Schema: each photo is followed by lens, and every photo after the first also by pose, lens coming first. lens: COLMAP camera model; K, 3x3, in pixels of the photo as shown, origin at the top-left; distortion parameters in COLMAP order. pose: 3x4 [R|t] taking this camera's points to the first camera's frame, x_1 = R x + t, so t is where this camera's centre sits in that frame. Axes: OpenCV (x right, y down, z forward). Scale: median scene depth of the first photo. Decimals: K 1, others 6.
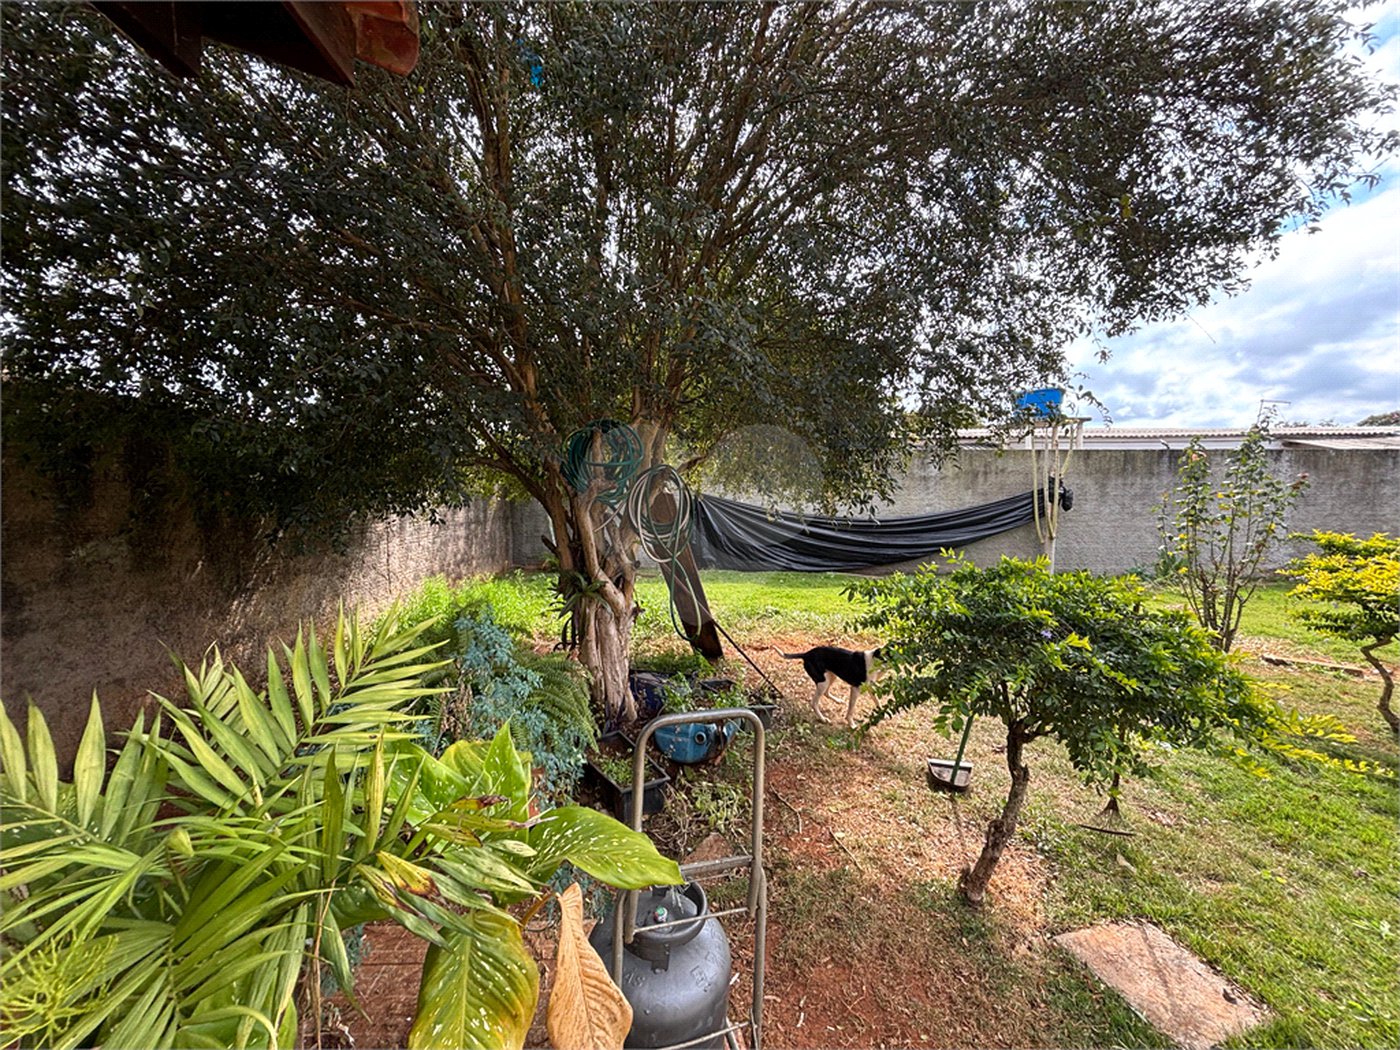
lens RADIAL K [[565.6, 0, 702.8], [0, 565.6, 525.0], [0, 0, 1]] dist [0.000922, 0.000263]
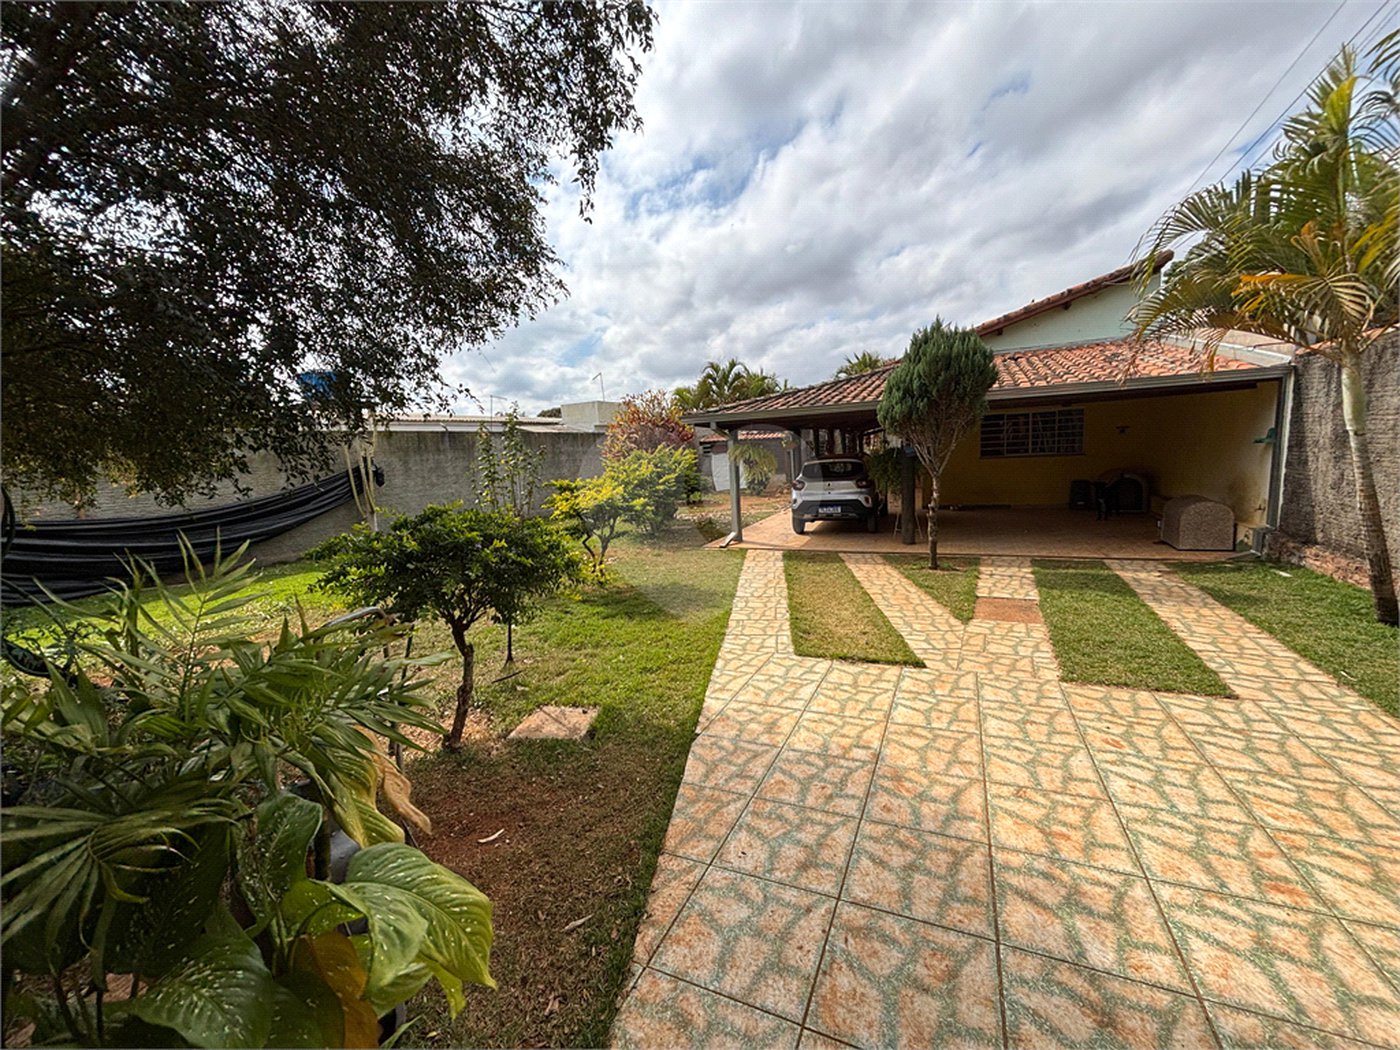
lens RADIAL K [[565.6, 0, 702.8], [0, 565.6, 525.0], [0, 0, 1]] dist [0.000922, 0.000263]
pose [[0.421446, -0.141273, 0.895782, -0.263791], [0.114385, 0.988183, 0.102030, 0.024904], [-0.899611, 0.059464, 0.432625, -0.115398]]
